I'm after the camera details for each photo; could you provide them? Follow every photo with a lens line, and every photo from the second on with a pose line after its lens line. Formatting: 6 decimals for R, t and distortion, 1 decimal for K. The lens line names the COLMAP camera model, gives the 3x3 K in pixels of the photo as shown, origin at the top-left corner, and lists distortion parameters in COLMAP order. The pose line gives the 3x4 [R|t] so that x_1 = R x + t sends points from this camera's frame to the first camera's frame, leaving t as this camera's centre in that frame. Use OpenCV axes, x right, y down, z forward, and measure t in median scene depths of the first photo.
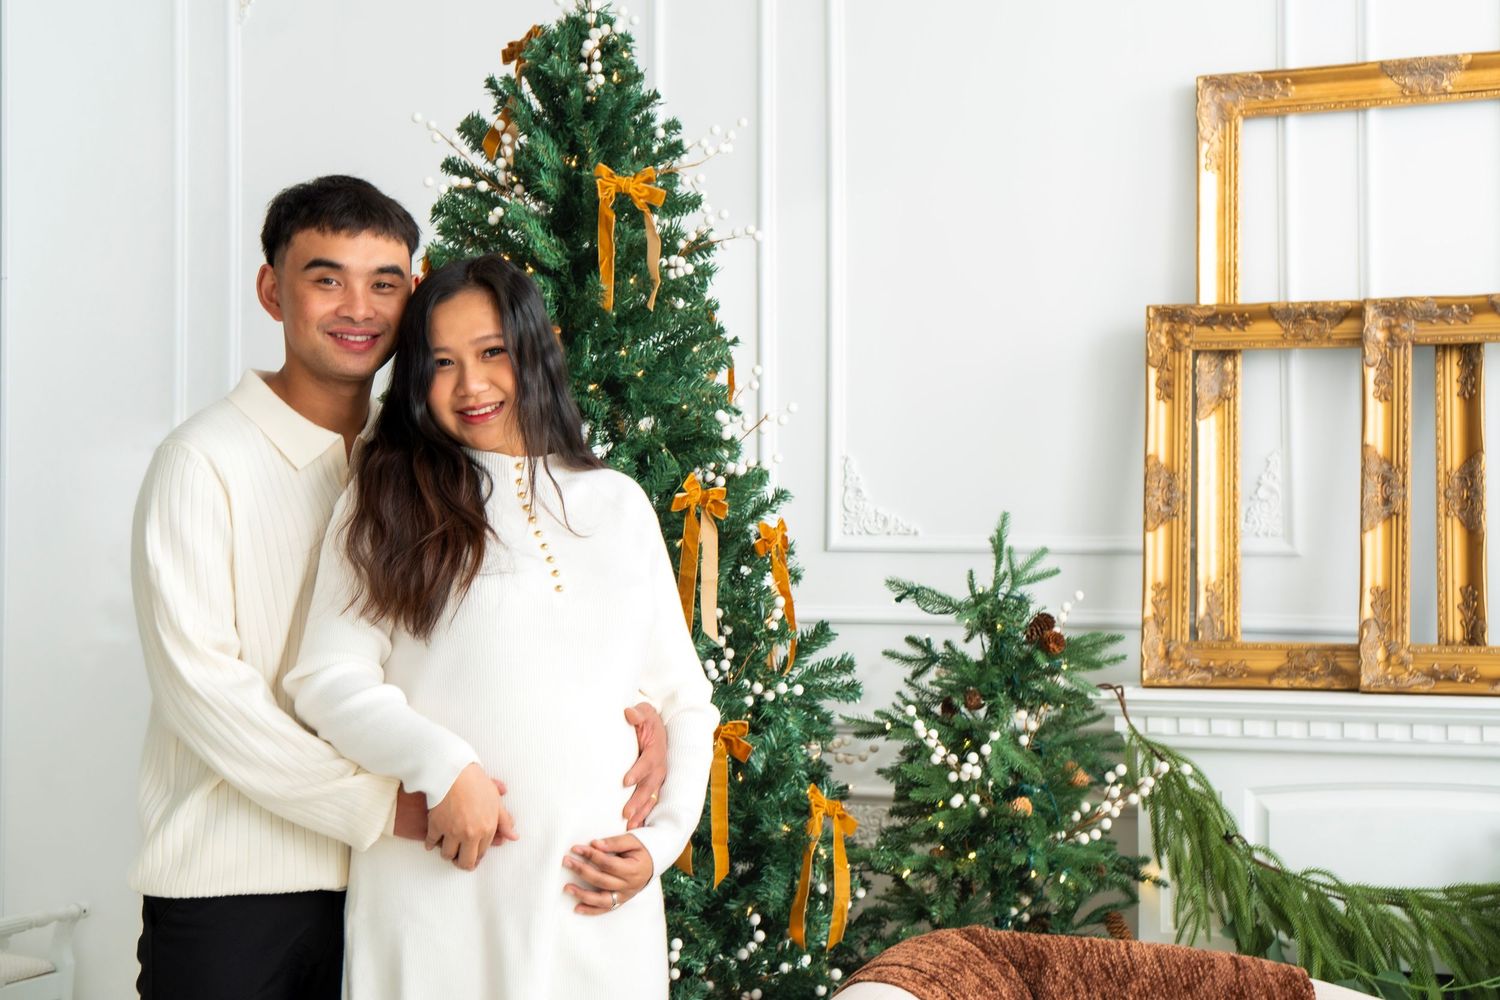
lens RADIAL K [[2125.4, 0, 755.0], [0, 2125.4, 479.6], [0, 0, 1]] dist [0.016048, 0.091836]
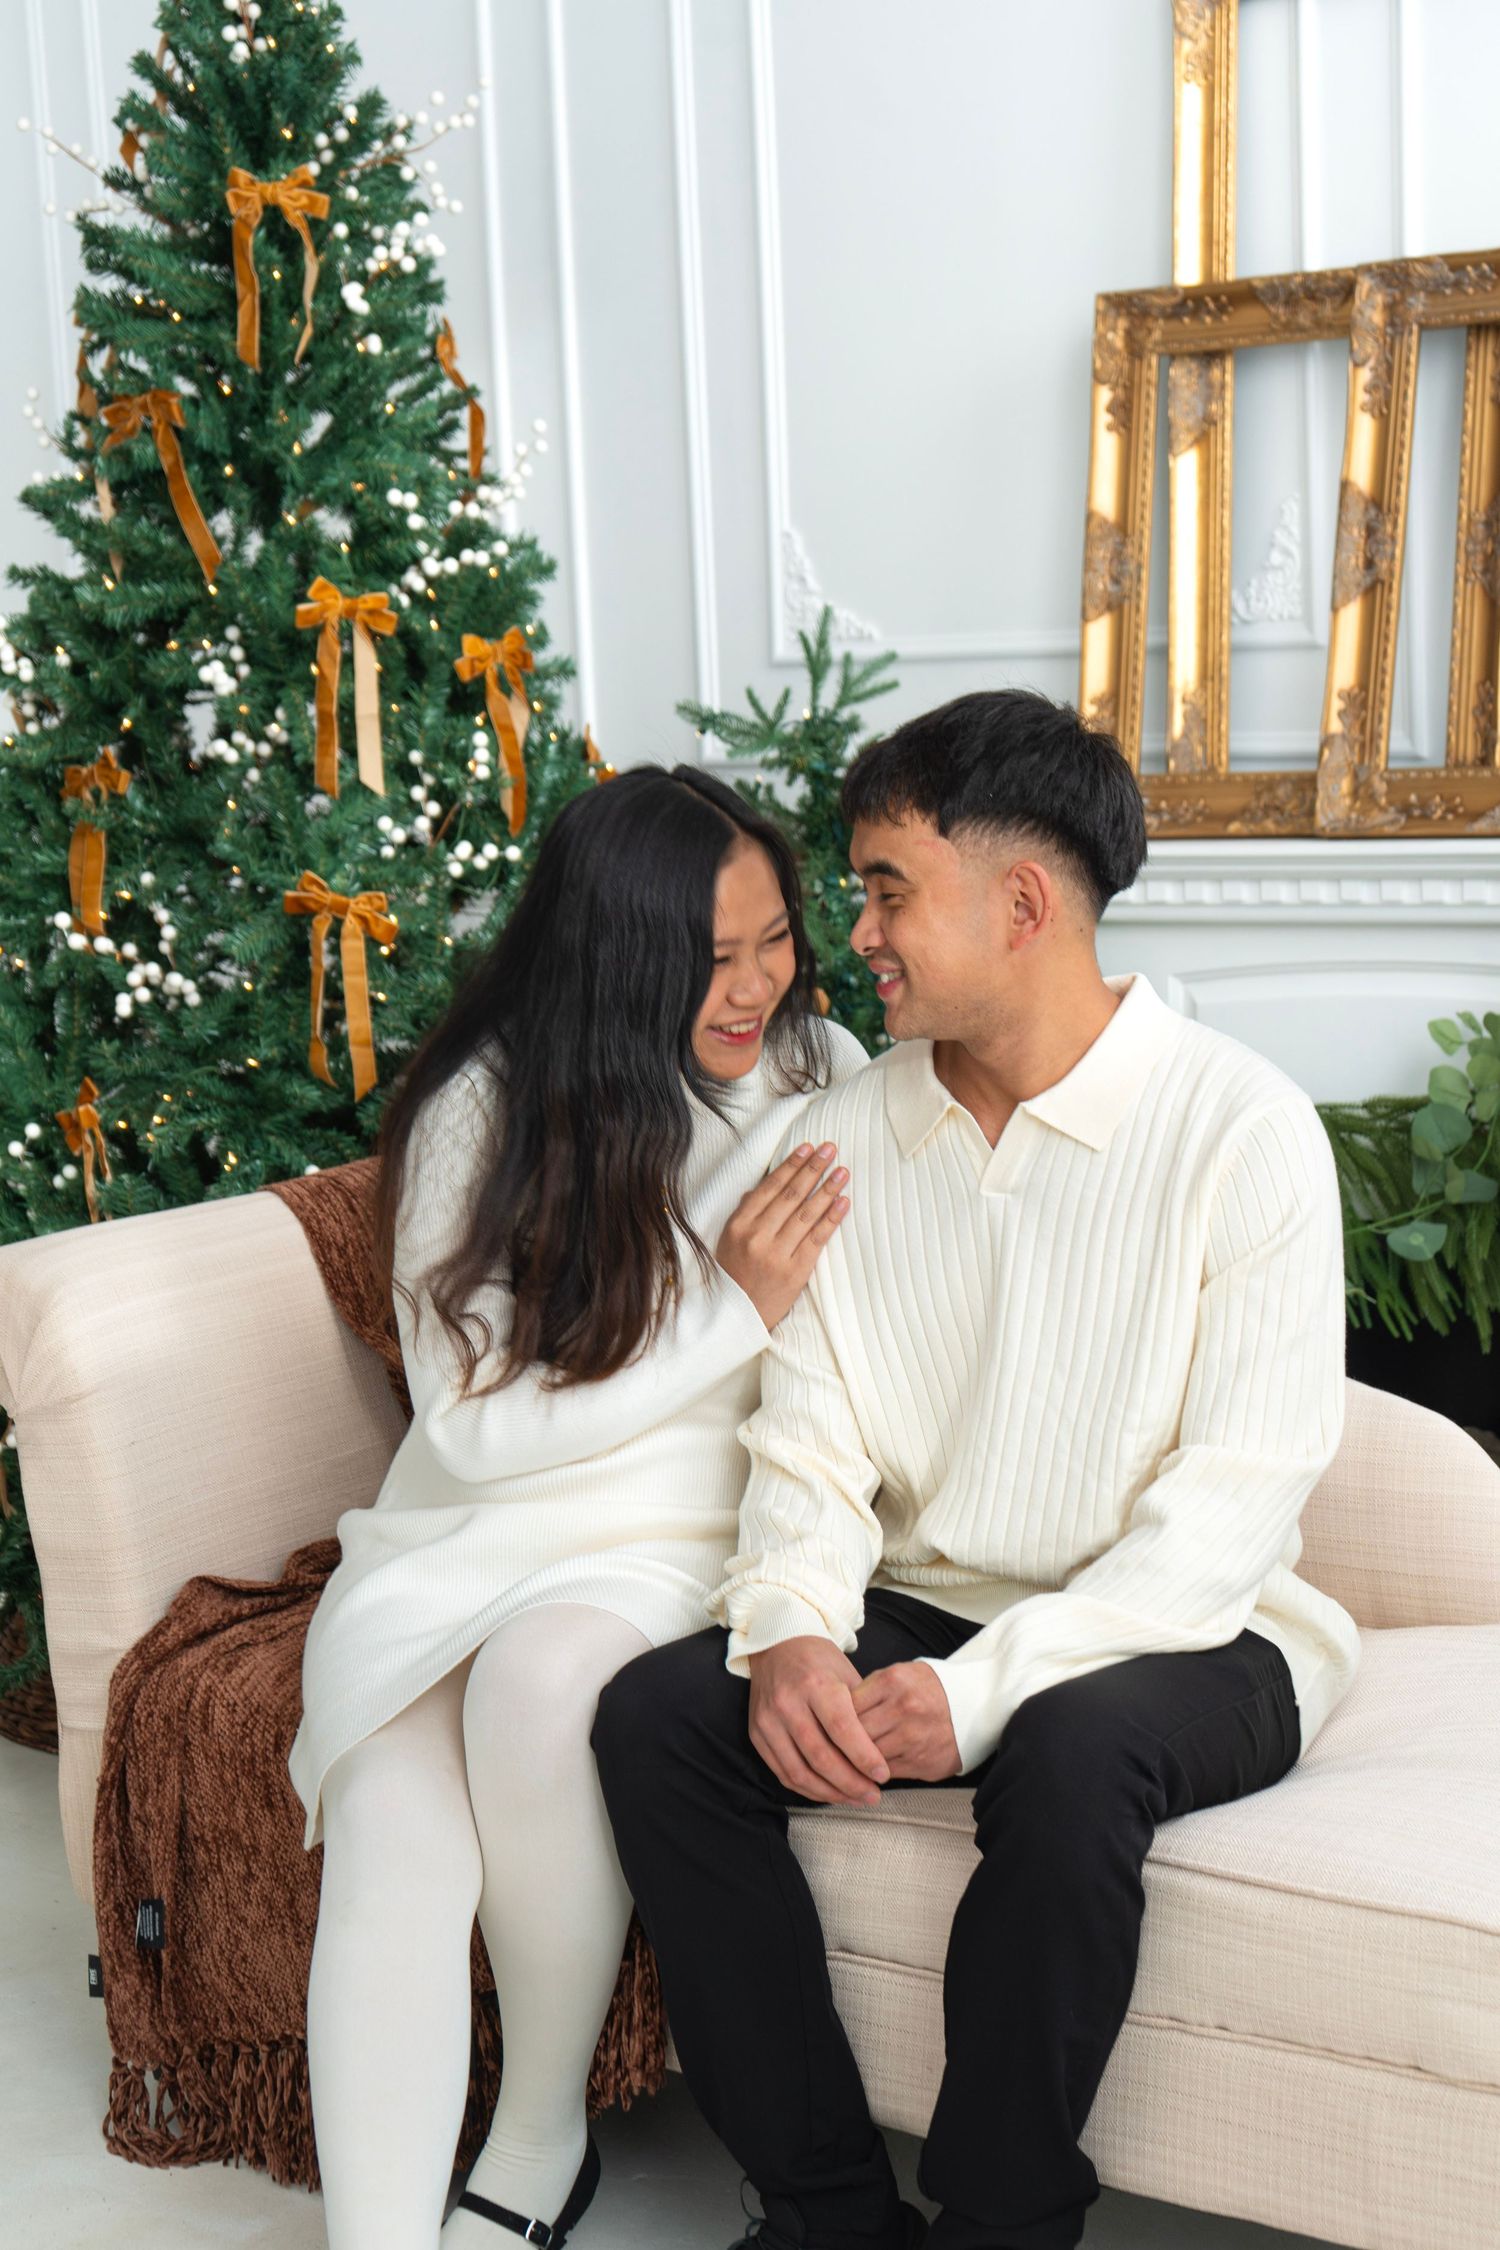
lens RADIAL K [[3506.1, 0, 852.3], [0, 3506.1, 1167.9], [0, 0, 1]] dist [0.066455, -0.138192]
pose [[0.952019, 0.002580, -0.306028, 0.500947], [0.050579, 0.984887, 0.165648, 0.005935], [0.301830, -0.173178, 0.937501, -0.171157]]
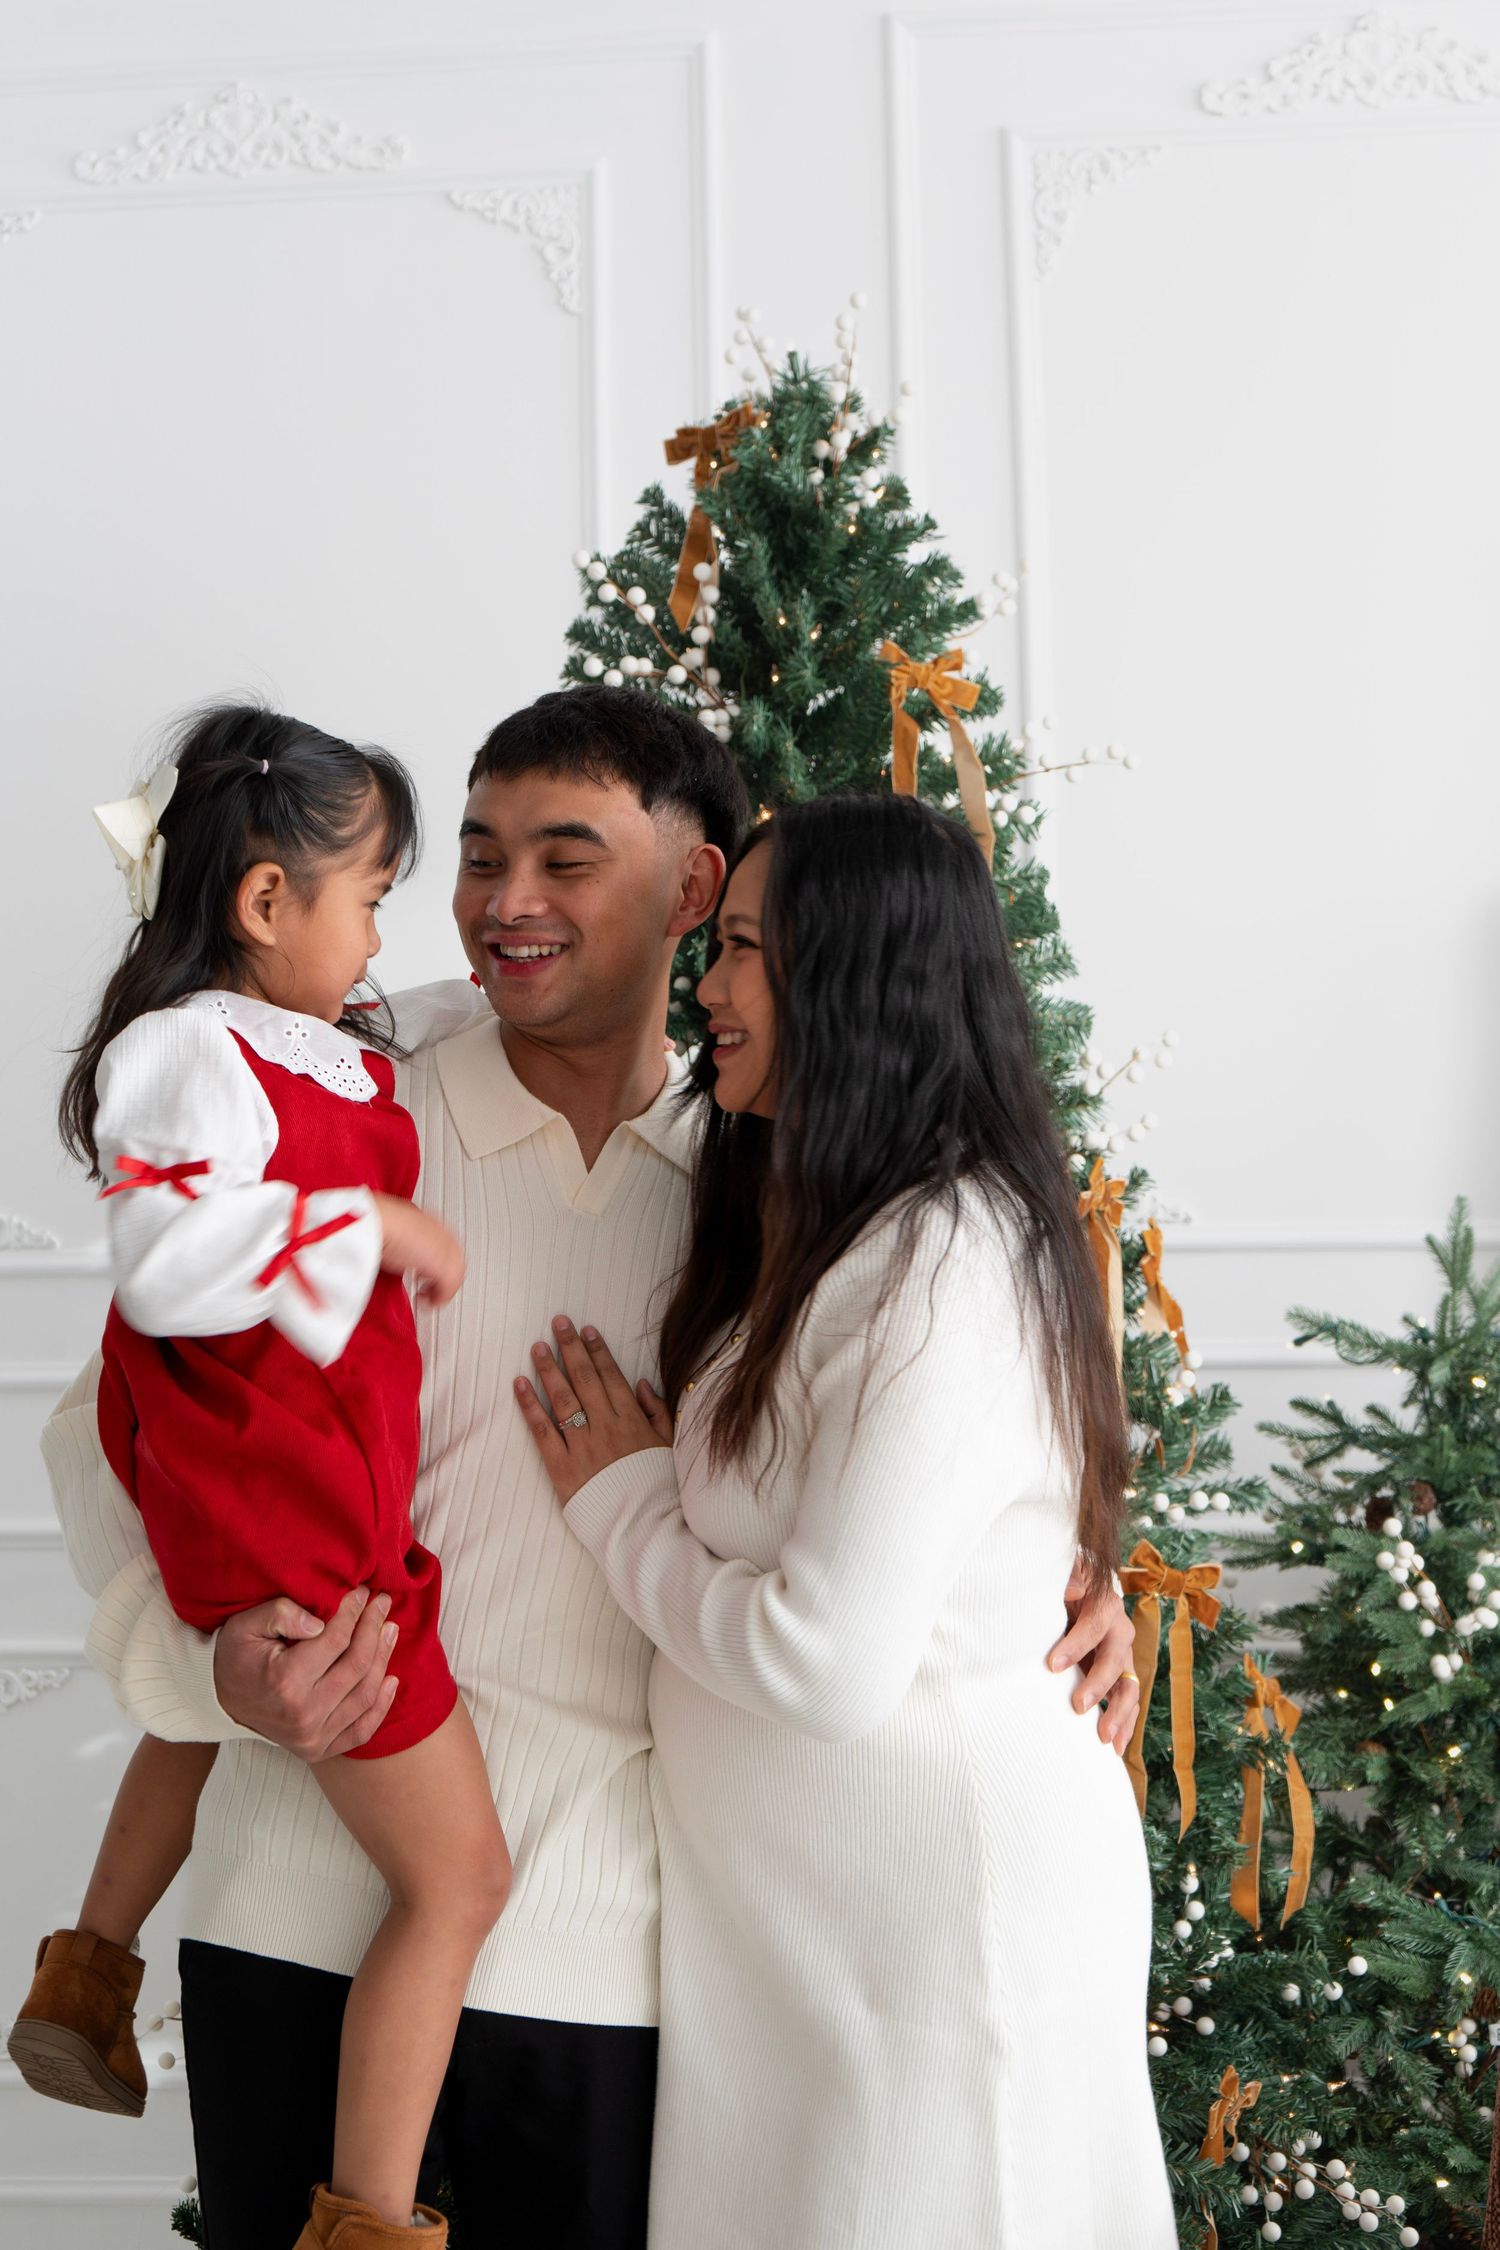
lens RADIAL K [[3593.5, 0, 784.9], [0, 3593.5, 1008.6], [0, 0, 1]] dist [-0.000039, 0.187856]
pose [[0.971692, -0.012495, 0.235921, -0.326667], [0.013932, 0.999893, -0.004425, -0.038432], [-0.235840, 0.007587, 0.971762, 0.017535]]
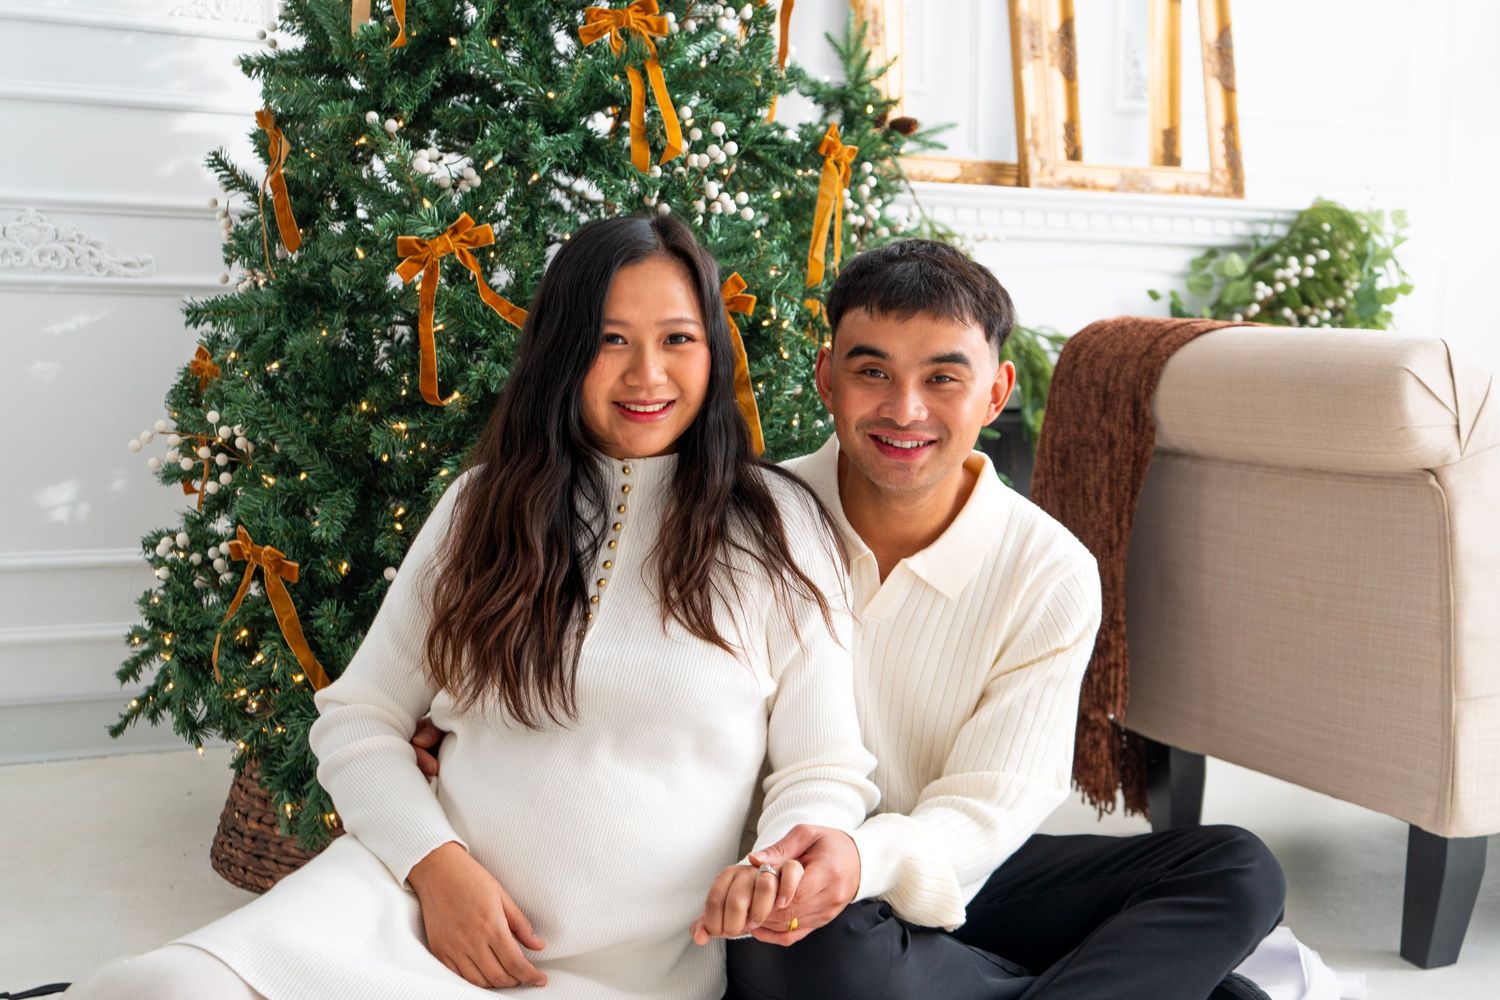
lens RADIAL K [[1712.0, 0, 750.0], [0, 1712.0, 500.0], [0, 0, 1]] dist [0.011424, 0.012416]
pose [[0.703709, -0.057134, 0.708188, -0.574922], [-0.039933, 0.992005, 0.119711, 0.166123], [-0.709366, -0.112522, 0.695801, 0.381304]]
